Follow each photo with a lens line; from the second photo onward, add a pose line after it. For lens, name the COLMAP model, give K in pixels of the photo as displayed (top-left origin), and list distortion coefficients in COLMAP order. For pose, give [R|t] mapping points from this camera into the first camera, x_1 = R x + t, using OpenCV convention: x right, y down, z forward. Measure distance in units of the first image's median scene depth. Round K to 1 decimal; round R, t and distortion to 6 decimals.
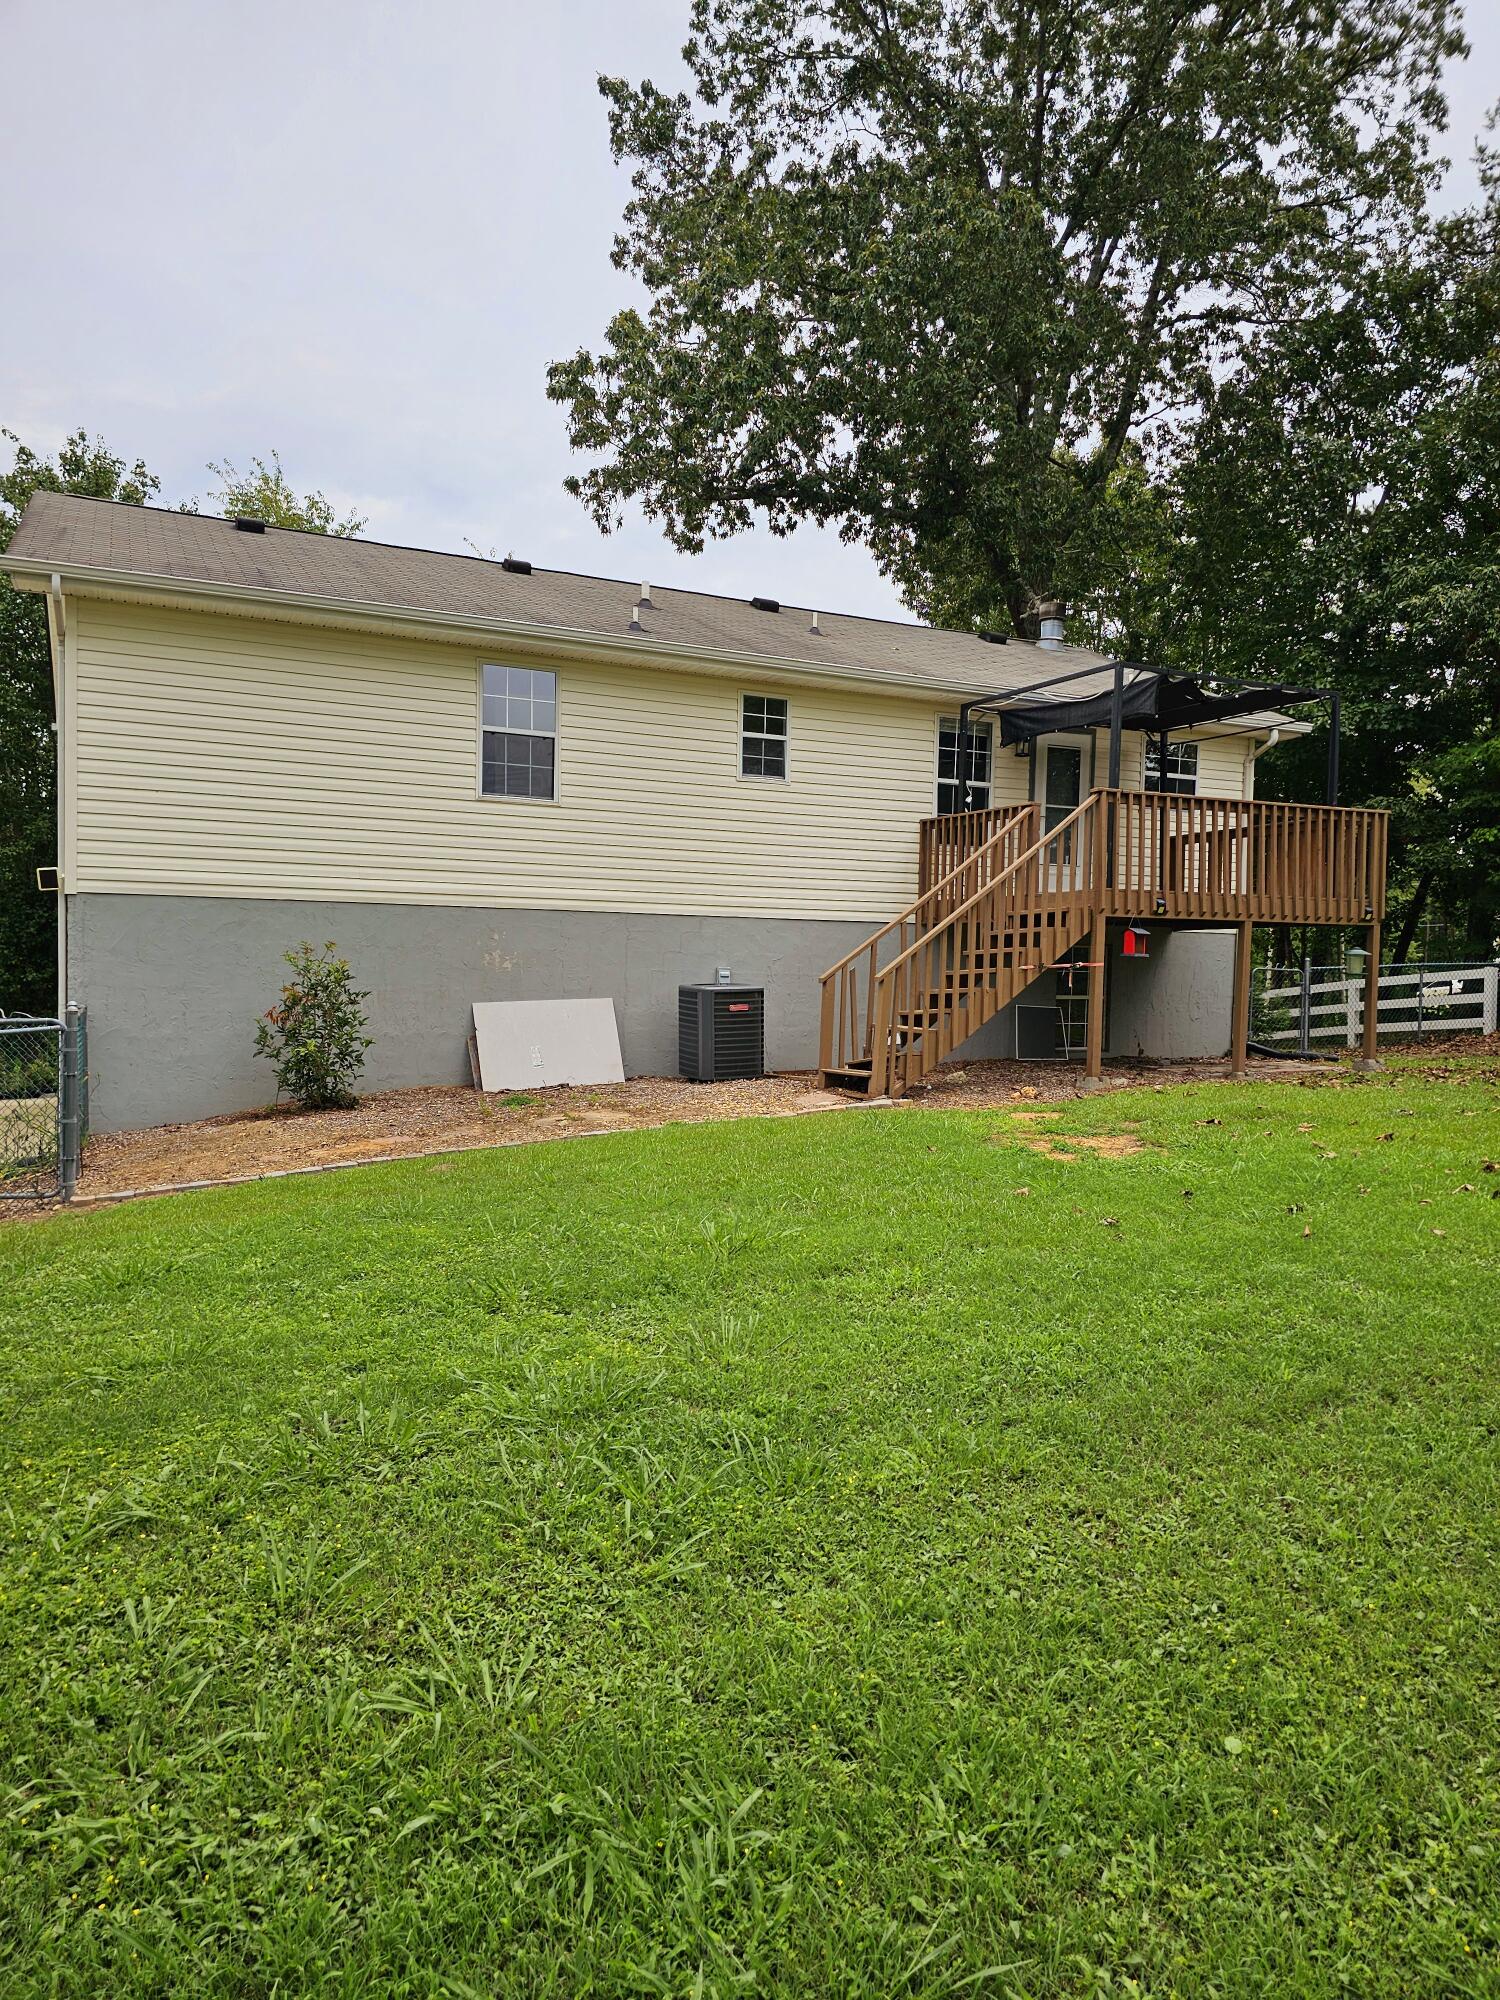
lens RADIAL K [[1348.6, 0, 752.1], [0, 1348.6, 1001.6], [0, 0, 1]] dist [0.069640, -0.066857]
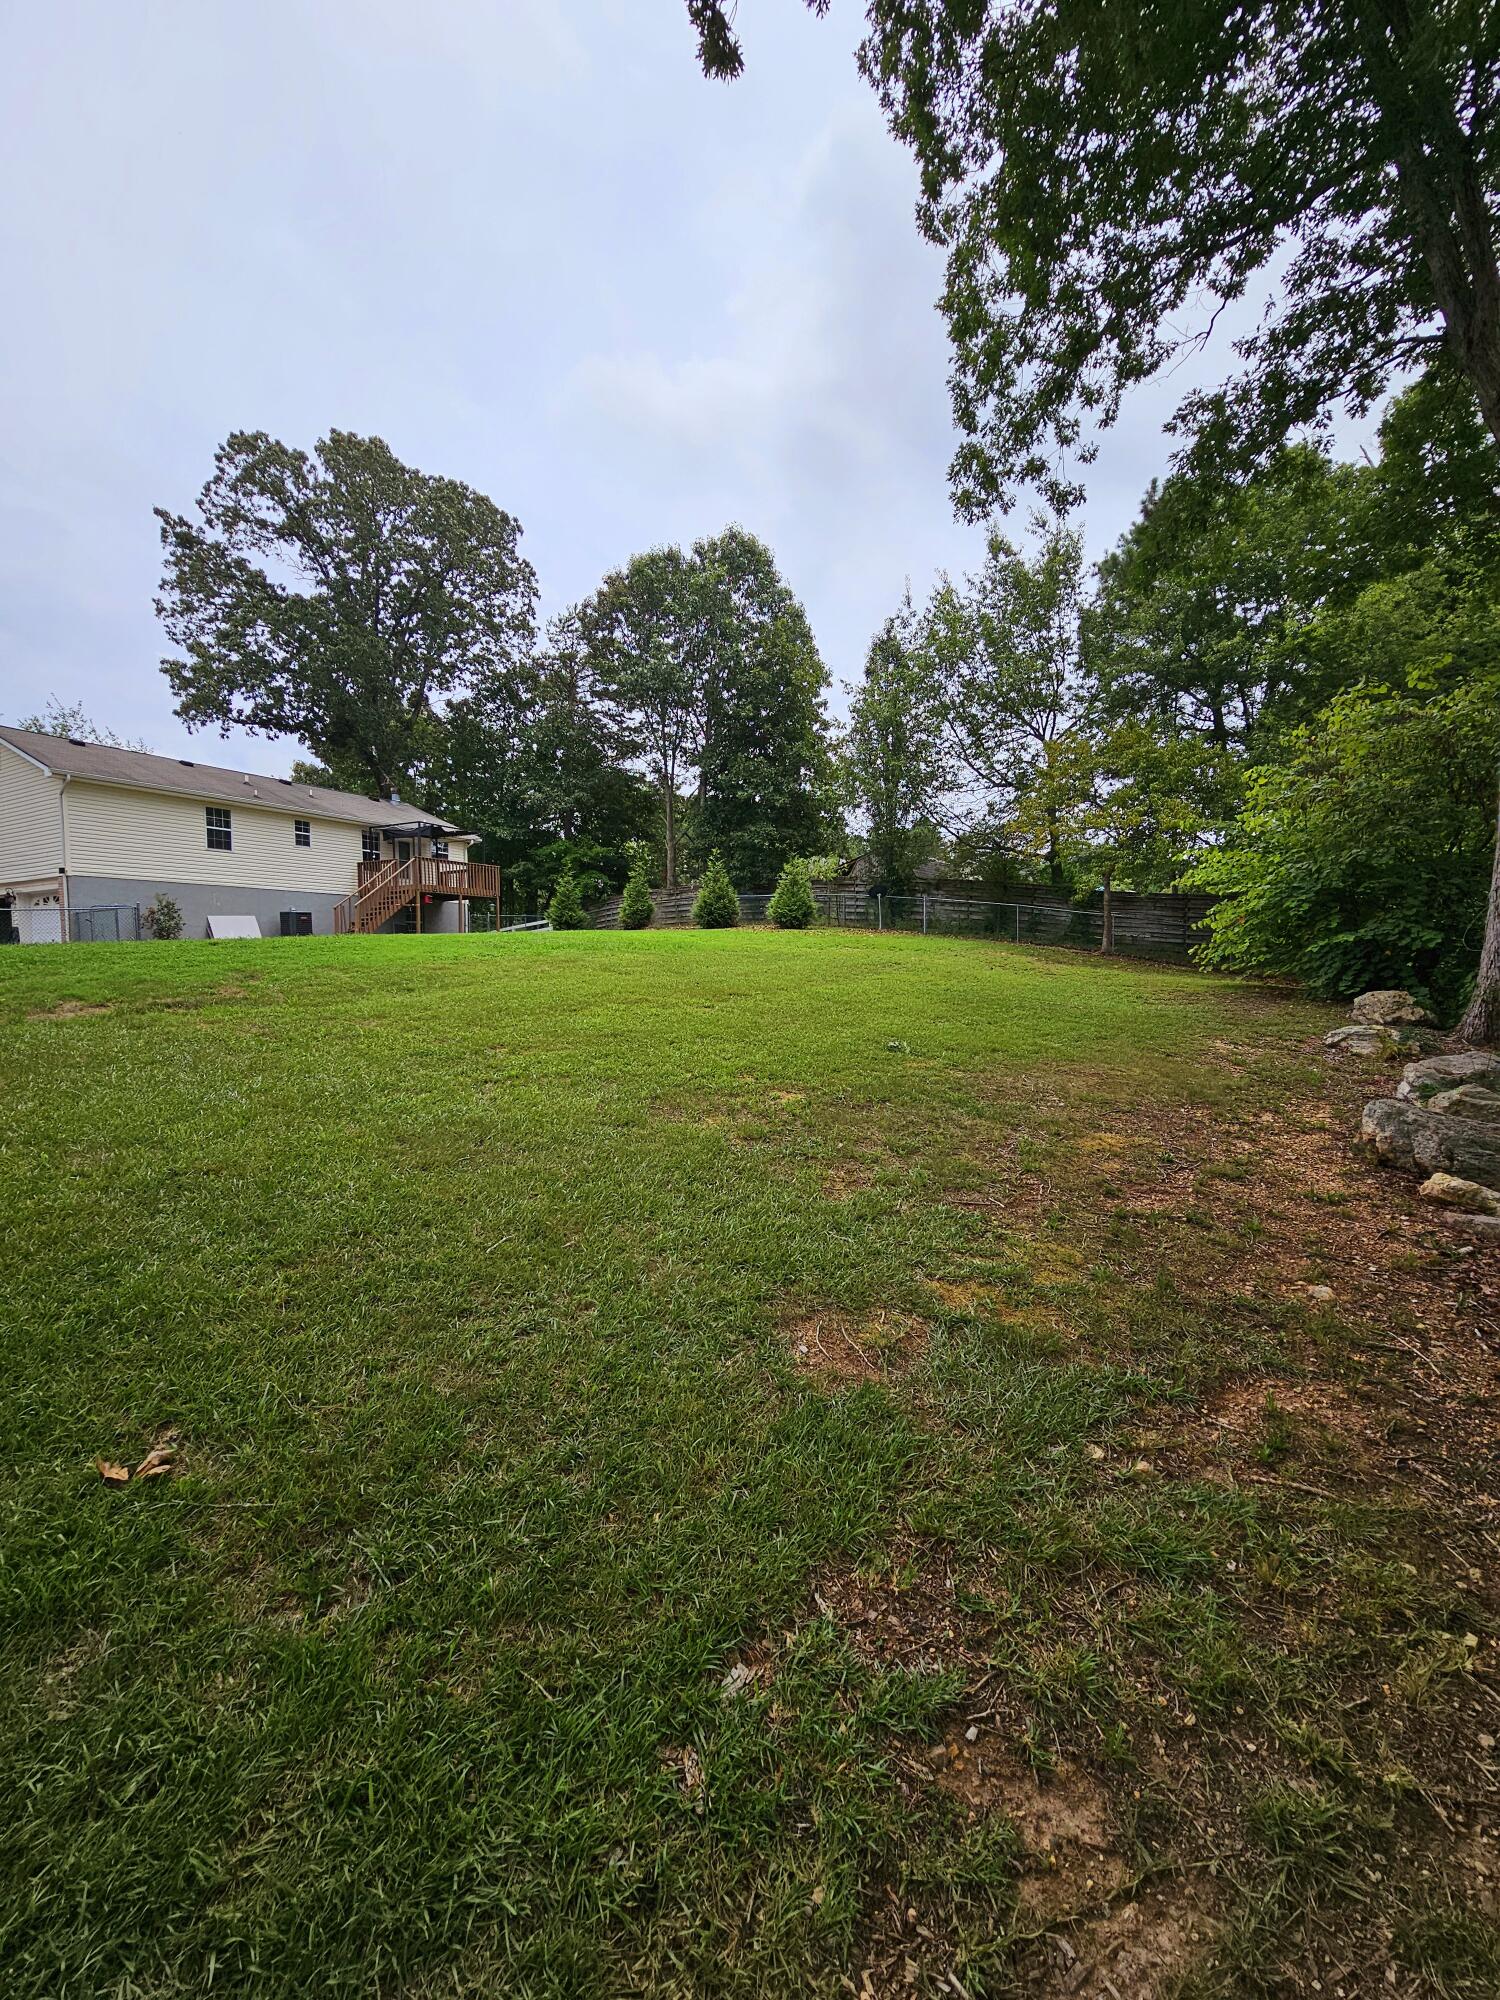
lens RADIAL K [[828.9, 0, 750.1], [0, 828.9, 1012.8], [0, 0, 1]] dist [-0.003502, 0.000322]
pose [[0.814338, -0.057483, 0.577538, -0.232338], [0.037576, 0.998217, 0.046371, 0.139300], [-0.579174, -0.016060, 0.815046, -0.967836]]
